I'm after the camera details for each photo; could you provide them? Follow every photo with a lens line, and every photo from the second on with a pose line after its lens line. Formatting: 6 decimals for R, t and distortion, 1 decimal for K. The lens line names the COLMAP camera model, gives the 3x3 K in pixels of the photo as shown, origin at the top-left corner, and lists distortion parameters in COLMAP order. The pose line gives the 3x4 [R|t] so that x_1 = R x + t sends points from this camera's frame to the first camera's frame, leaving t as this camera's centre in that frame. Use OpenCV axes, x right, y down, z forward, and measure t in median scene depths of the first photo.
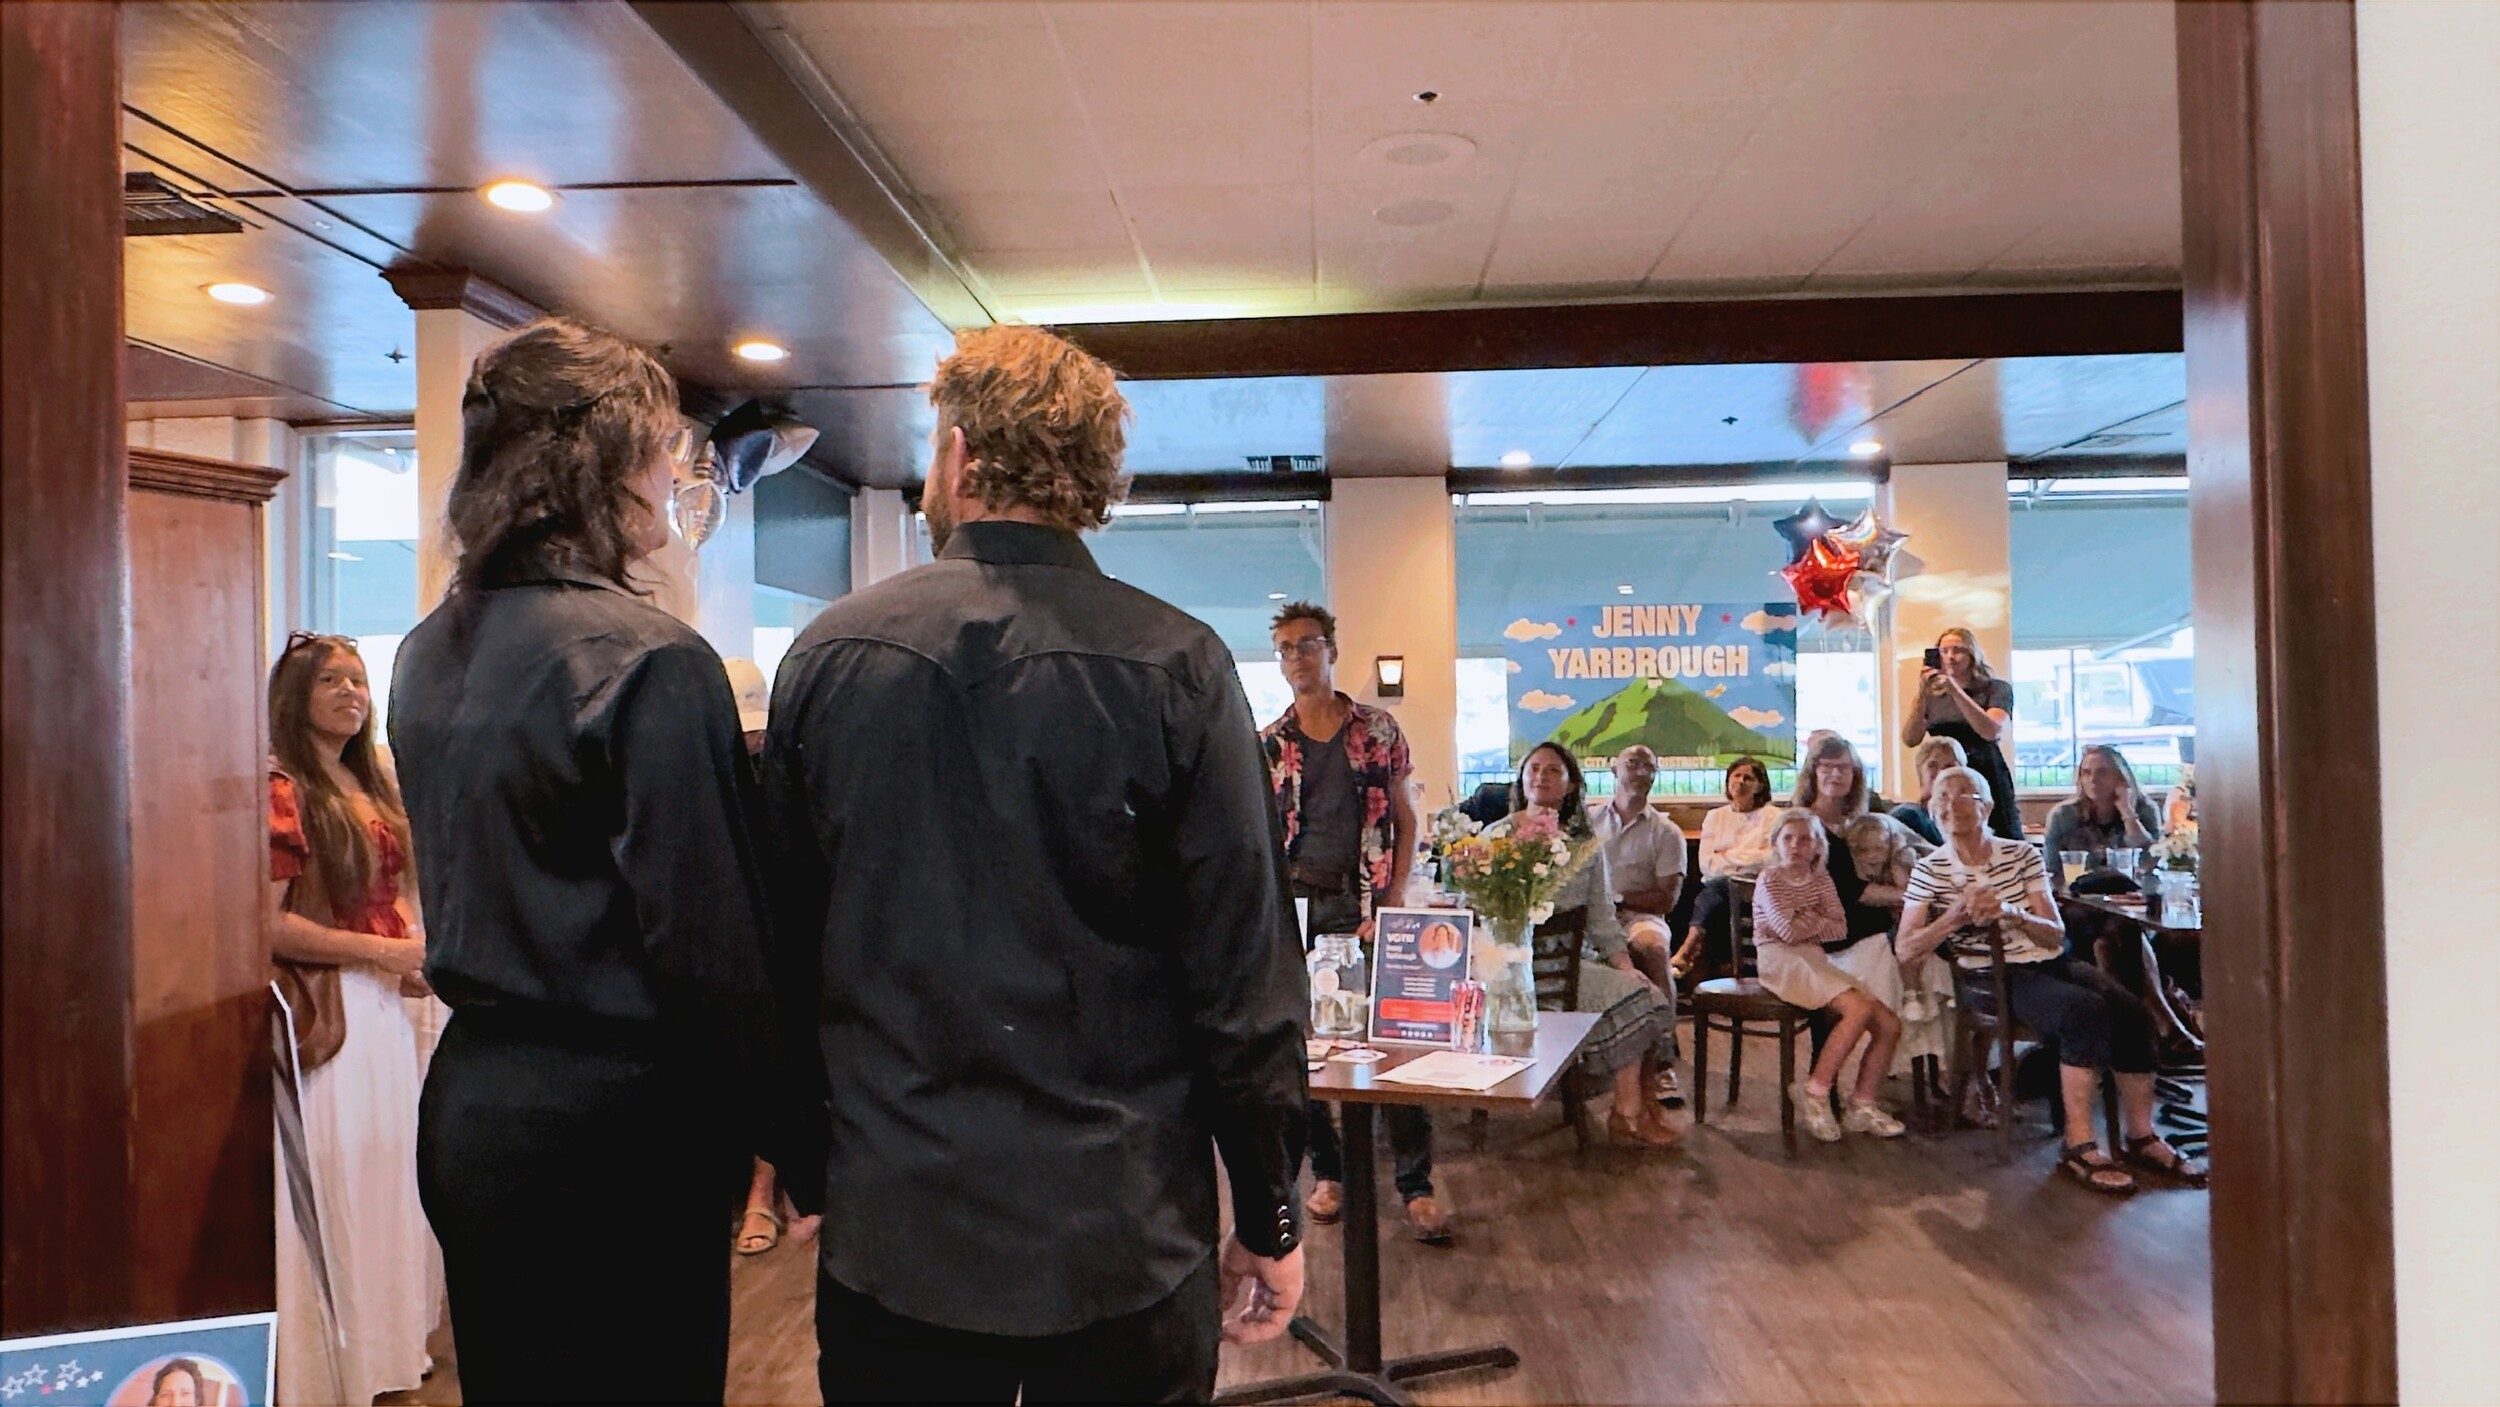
lens RADIAL K [[1594.1, 0, 1250.0], [0, 1594.1, 703.5], [0, 0, 1]] dist [-0.002278, 0.000157]
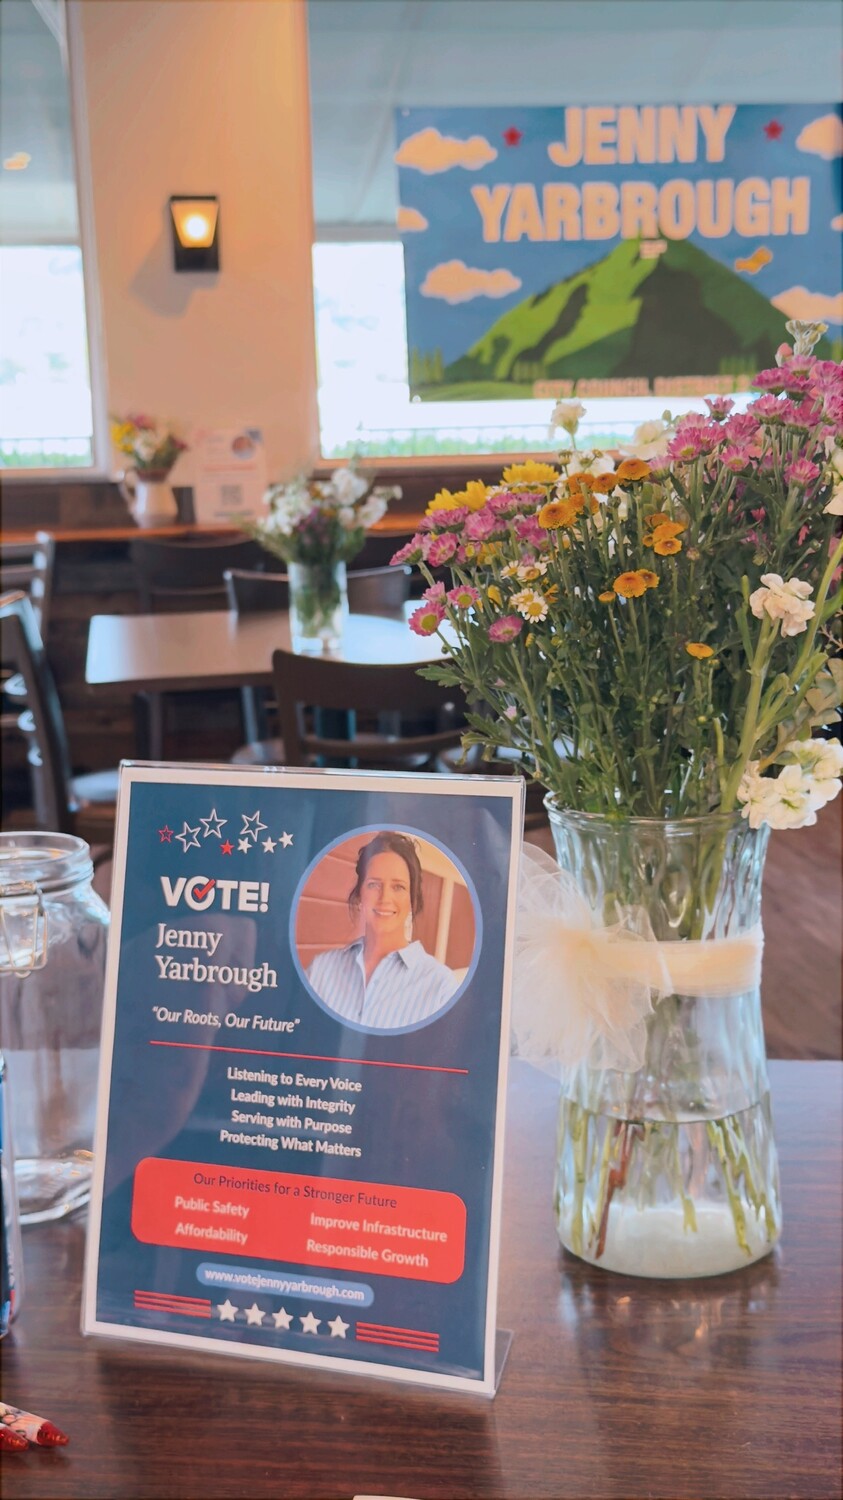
lens RADIAL K [[1951.2, 0, 422.3], [0, 1951.2, 800.1], [0, 0, 1]] dist [0.095017, -0.068037]
pose [[0.981459, -0.049769, 0.185096, 0.028836], [0.008526, 0.976080, 0.217243, 0.027127], [-0.191481, -0.211637, 0.958407, 0.287437]]
